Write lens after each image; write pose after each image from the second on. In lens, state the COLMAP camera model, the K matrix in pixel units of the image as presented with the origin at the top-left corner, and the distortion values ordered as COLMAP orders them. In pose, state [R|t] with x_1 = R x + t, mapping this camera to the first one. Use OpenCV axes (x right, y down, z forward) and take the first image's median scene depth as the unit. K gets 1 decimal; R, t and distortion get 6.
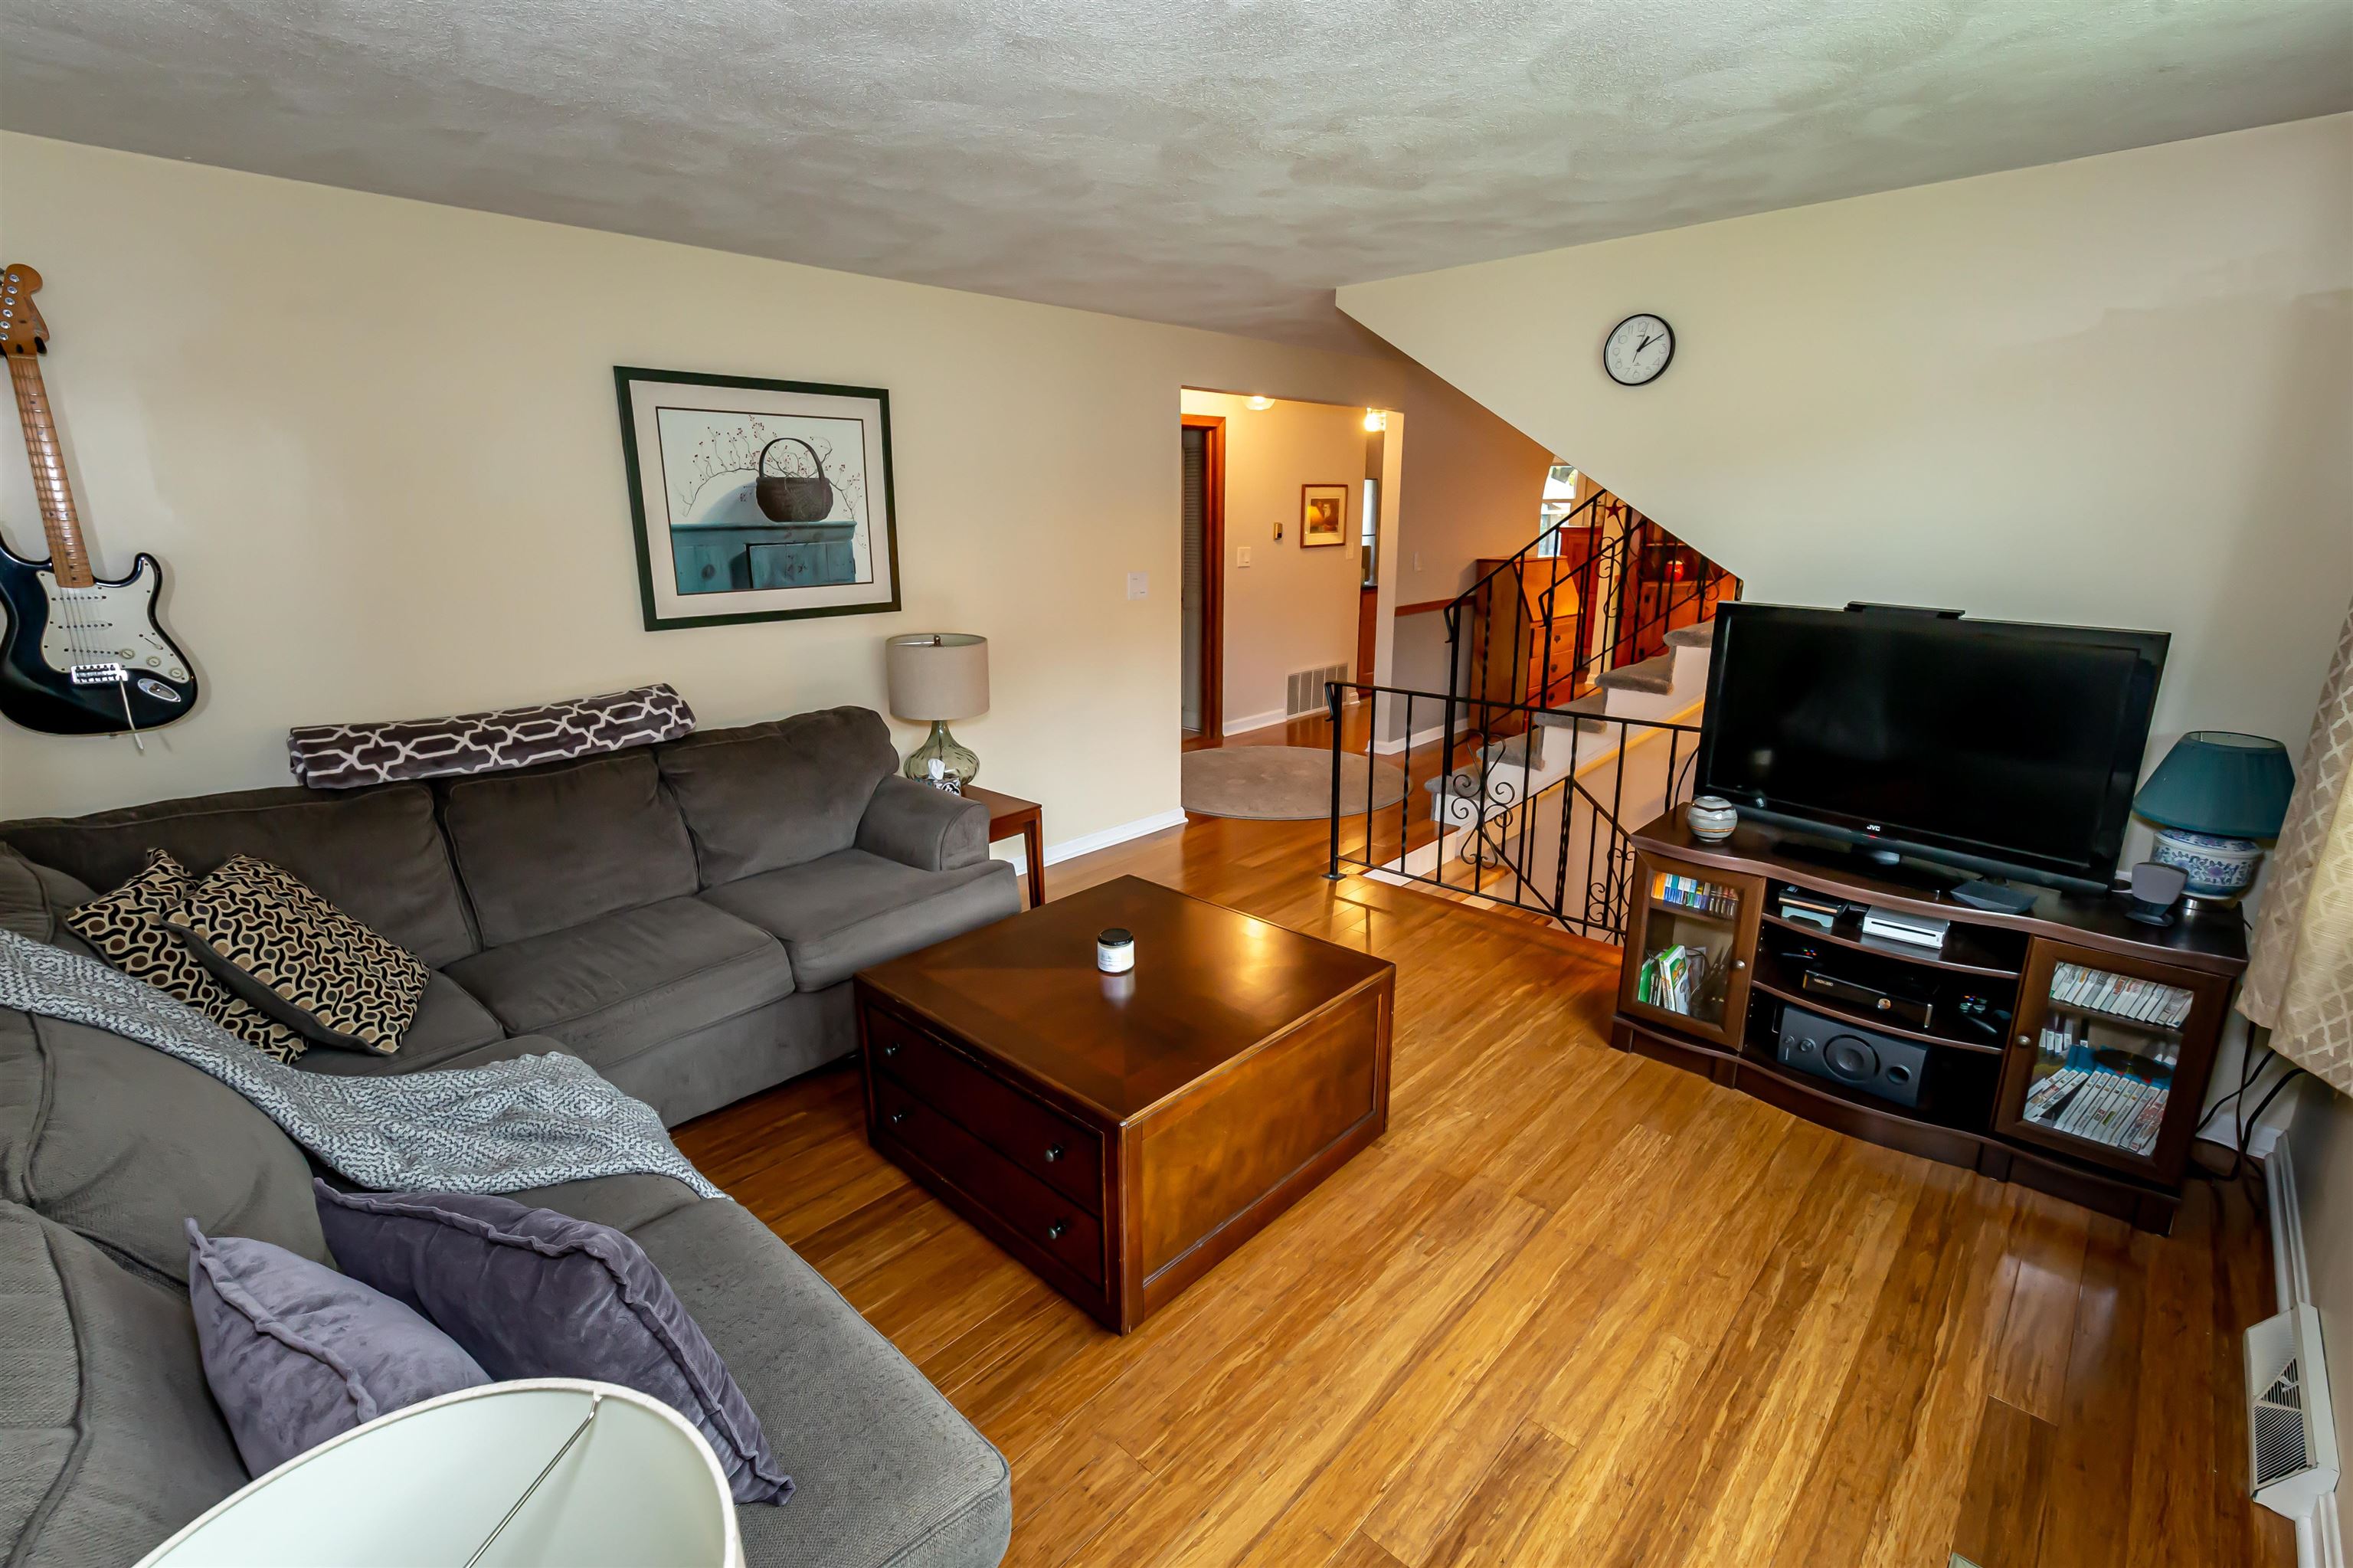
lens RADIAL K [[1044.1, 0, 1176.8], [0, 1044.1, 766.7], [0, 0, 1]] dist [-0.003167, -0.000626]
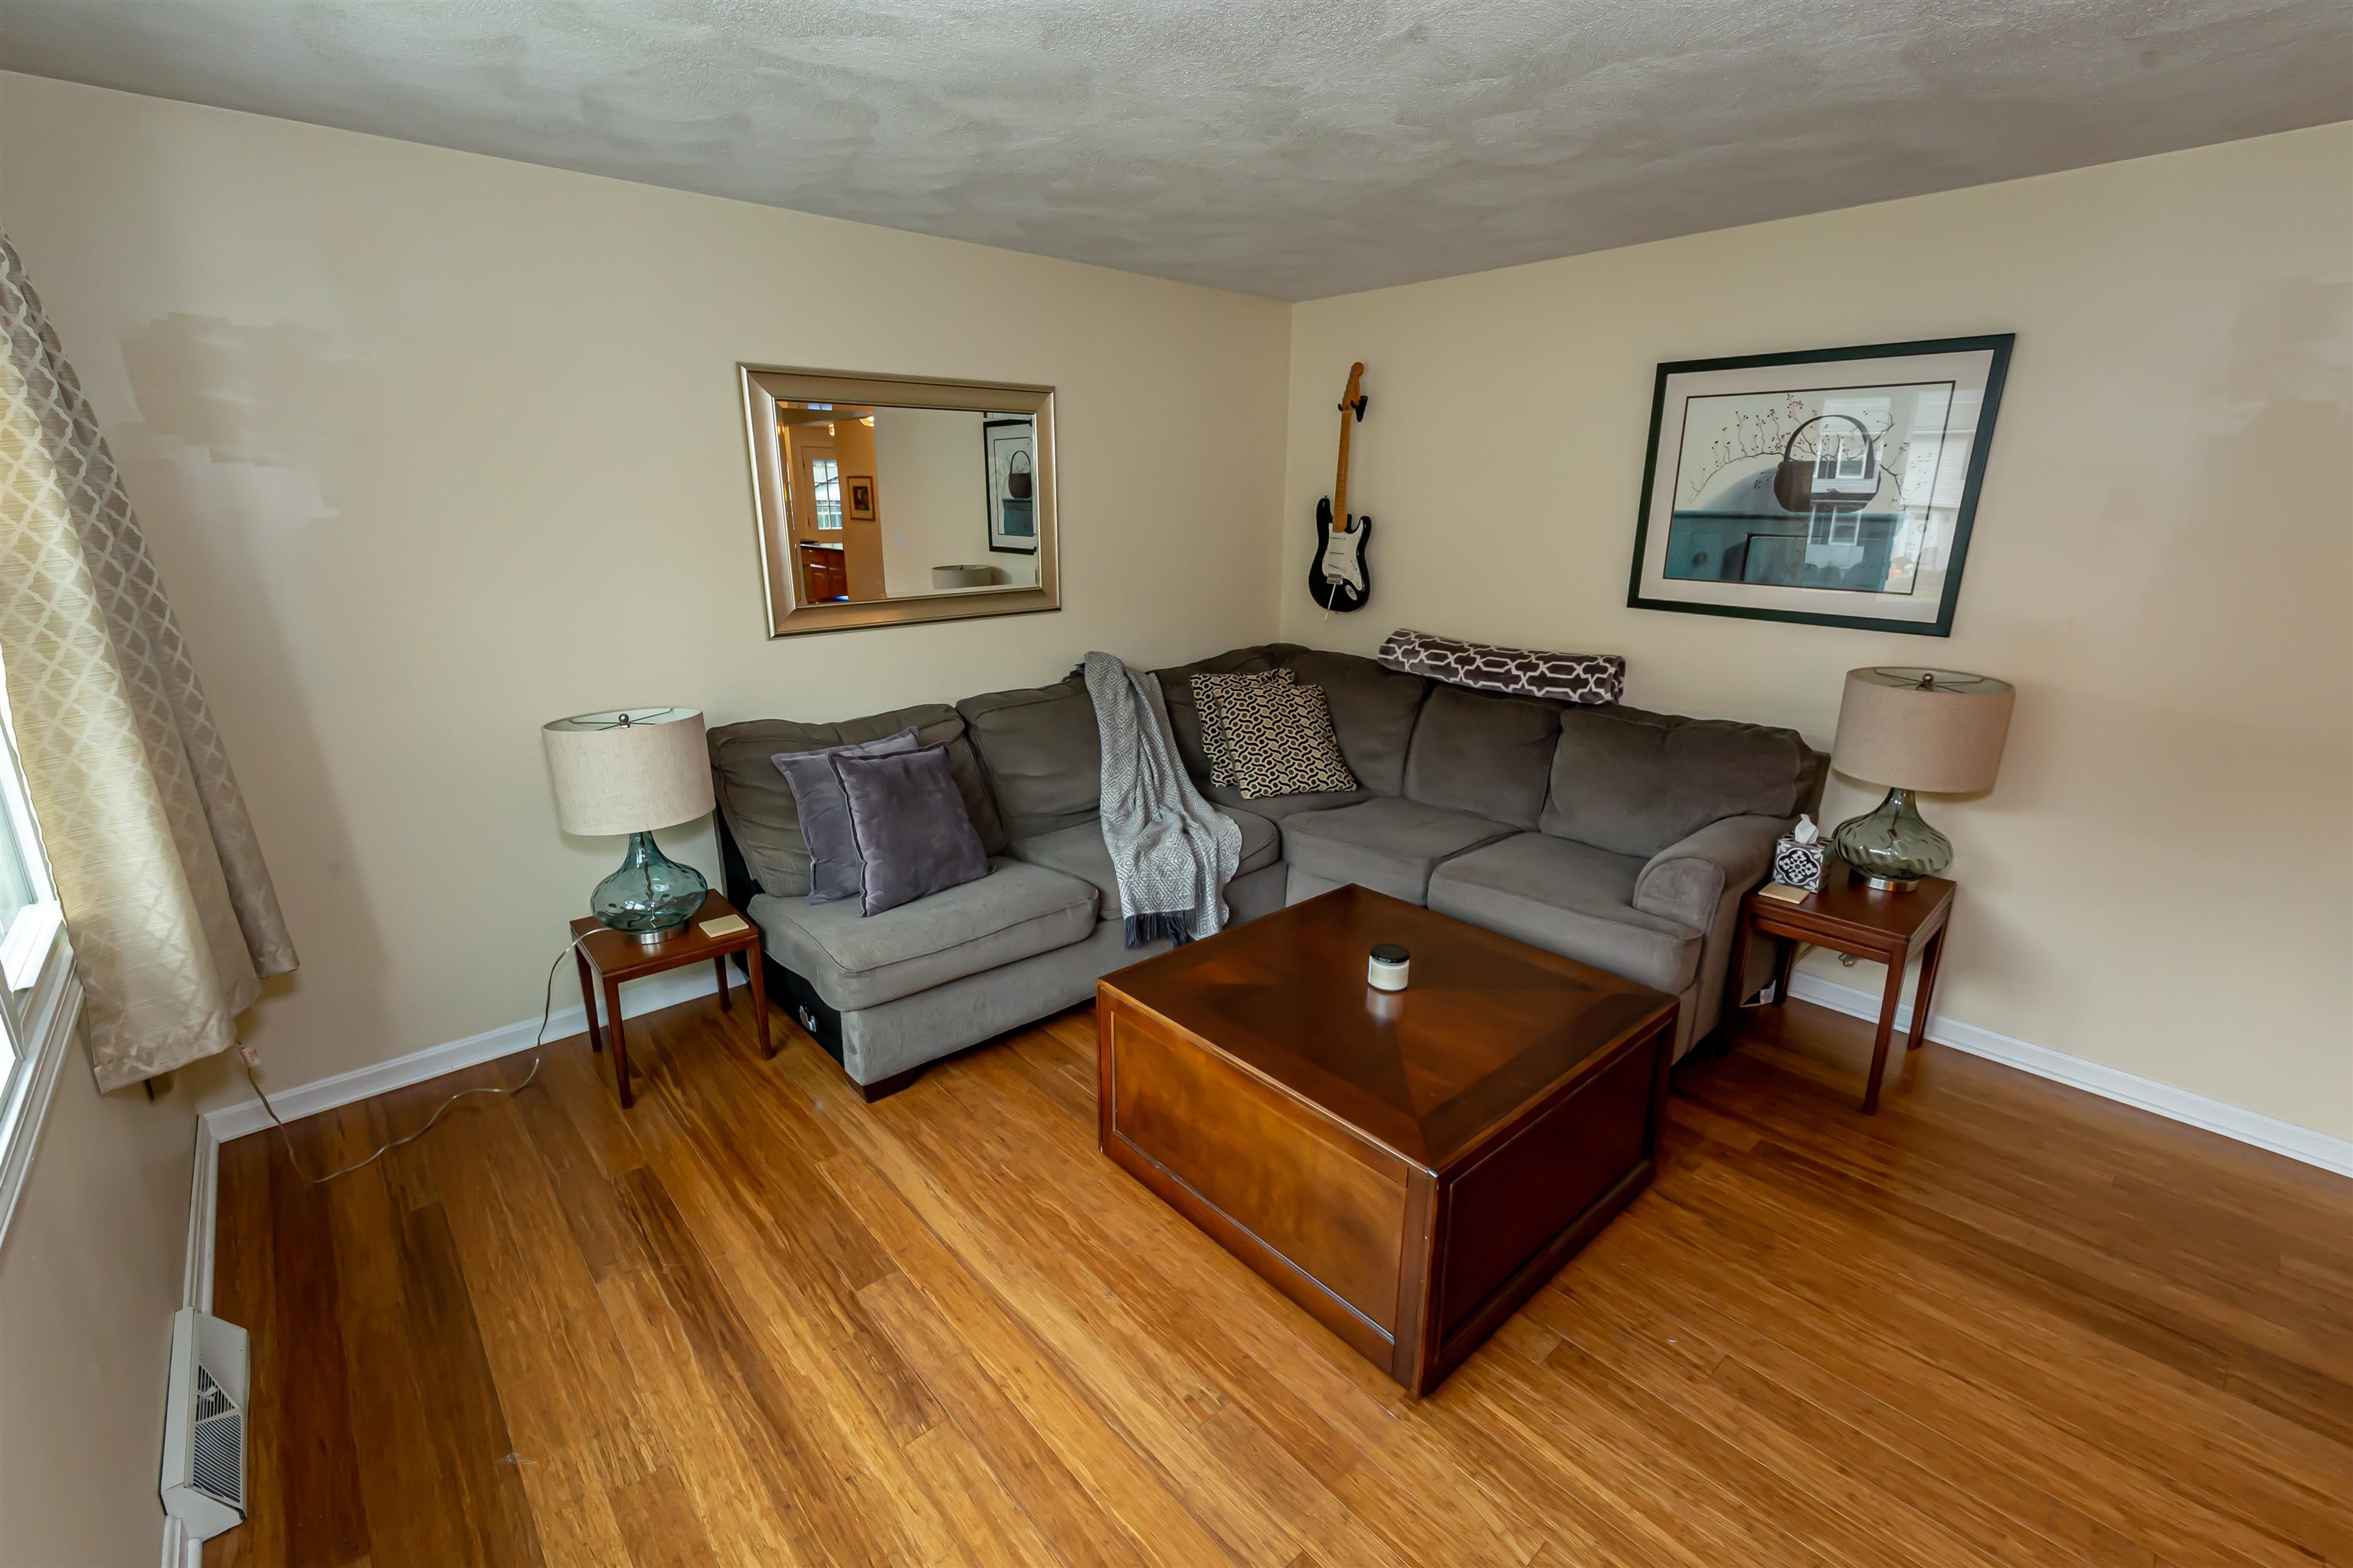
lens RADIAL K [[1013.3, 0, 1176.5], [0, 1013.3, 784.0], [0, 0, 1]] dist [0.000594, -0.000313]
pose [[-0.088993, 0.282014, -0.955274, 0.648464], [-0.247666, 0.922692, 0.295468, -0.166049], [0.964750, 0.262883, -0.012268, 0.643250]]
